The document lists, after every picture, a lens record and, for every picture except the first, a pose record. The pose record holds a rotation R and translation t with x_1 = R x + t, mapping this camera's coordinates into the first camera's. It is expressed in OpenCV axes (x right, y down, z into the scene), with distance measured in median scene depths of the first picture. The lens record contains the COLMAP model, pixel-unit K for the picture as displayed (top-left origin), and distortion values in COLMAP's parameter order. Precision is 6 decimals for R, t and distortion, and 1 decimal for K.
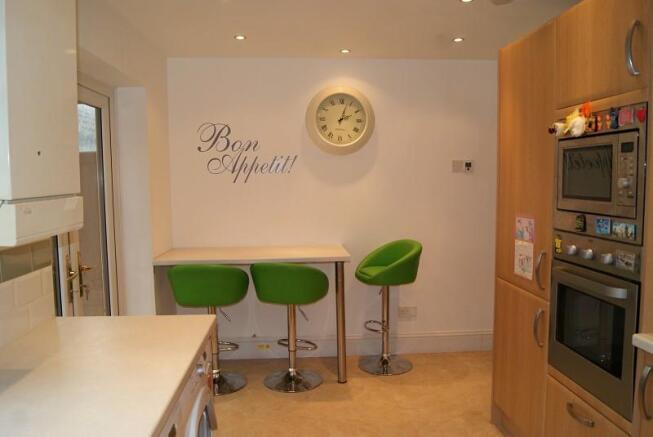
lens RADIAL K [[527.8, 0, 324.8], [0, 527.8, 221.2], [0, 0, 1]] dist [-0.003735, -0.000606]
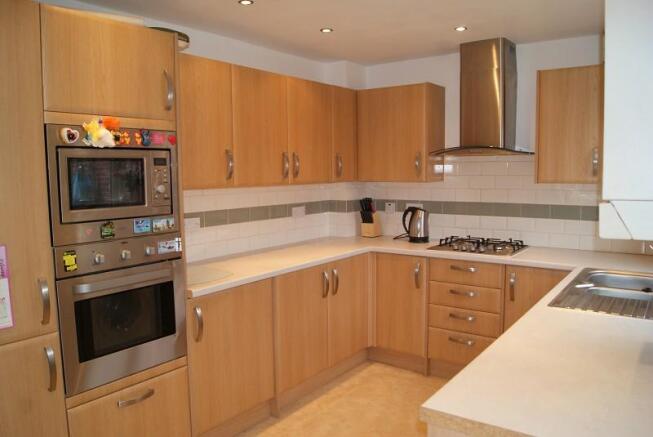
lens RADIAL K [[527.8, 0, 327.4], [0, 527.8, 215.6], [0, 0, 1]] dist [-0.003735, -0.000606]
pose [[-0.768240, -0.037443, 0.639066, -0.589726], [0.073280, 0.986582, 0.145897, -0.165894], [-0.635954, 0.158914, -0.755188, 1.719016]]
